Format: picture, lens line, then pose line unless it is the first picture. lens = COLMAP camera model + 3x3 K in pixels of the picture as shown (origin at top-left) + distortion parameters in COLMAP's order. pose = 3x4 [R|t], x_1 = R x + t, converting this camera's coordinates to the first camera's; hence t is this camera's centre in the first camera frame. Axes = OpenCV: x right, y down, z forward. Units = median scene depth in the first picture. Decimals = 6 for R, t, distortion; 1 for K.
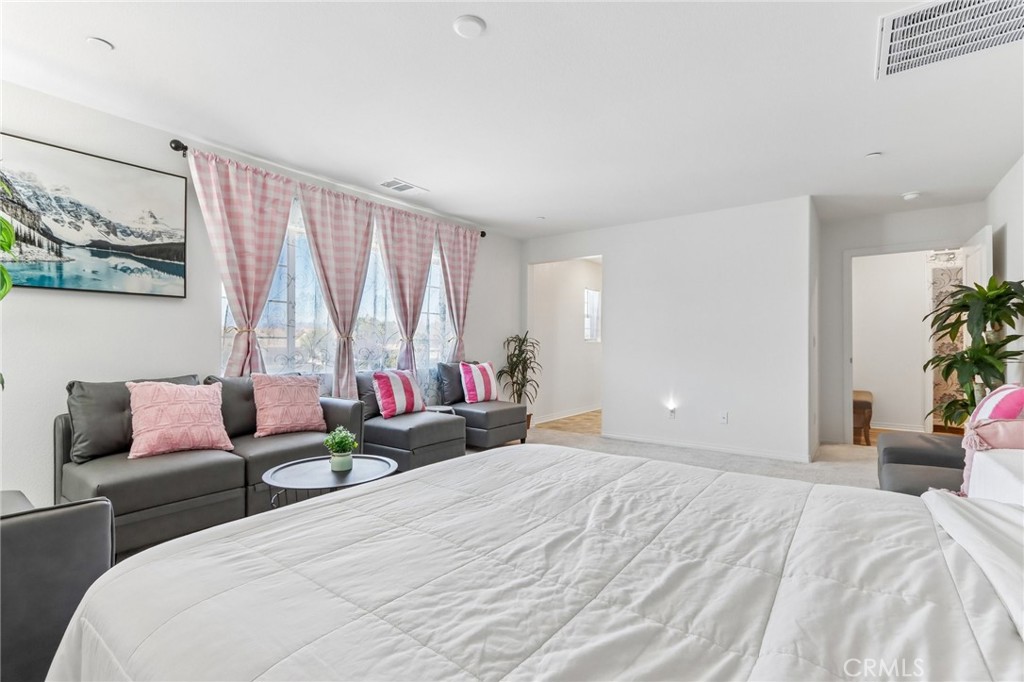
lens RADIAL K [[480.5, 0, 512.6], [0, 480.5, 342.4], [0, 0, 1]] dist [0.006868, 0.001284]
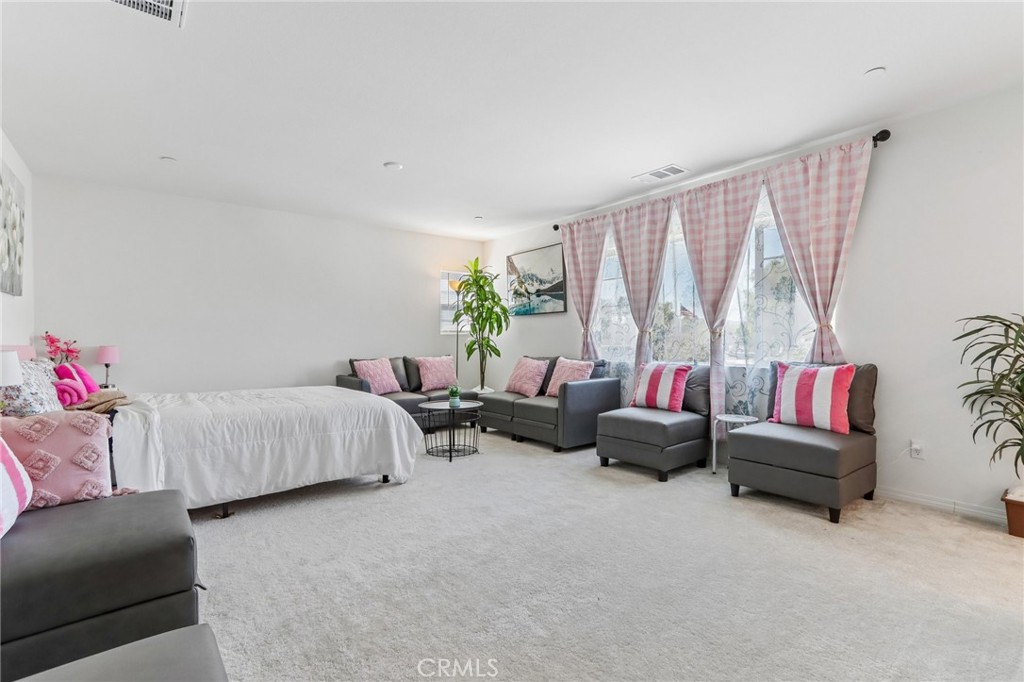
lens RADIAL K [[480.5, 0, 512.9], [0, 480.5, 341.8], [0, 0, 1]] dist [0.006868, 0.001284]
pose [[-0.274325, -0.003729, -0.961630, 1.057526], [0.003864, 0.999980, -0.004980, 0.023365], [0.961629, -0.005082, -0.274305, 1.333273]]
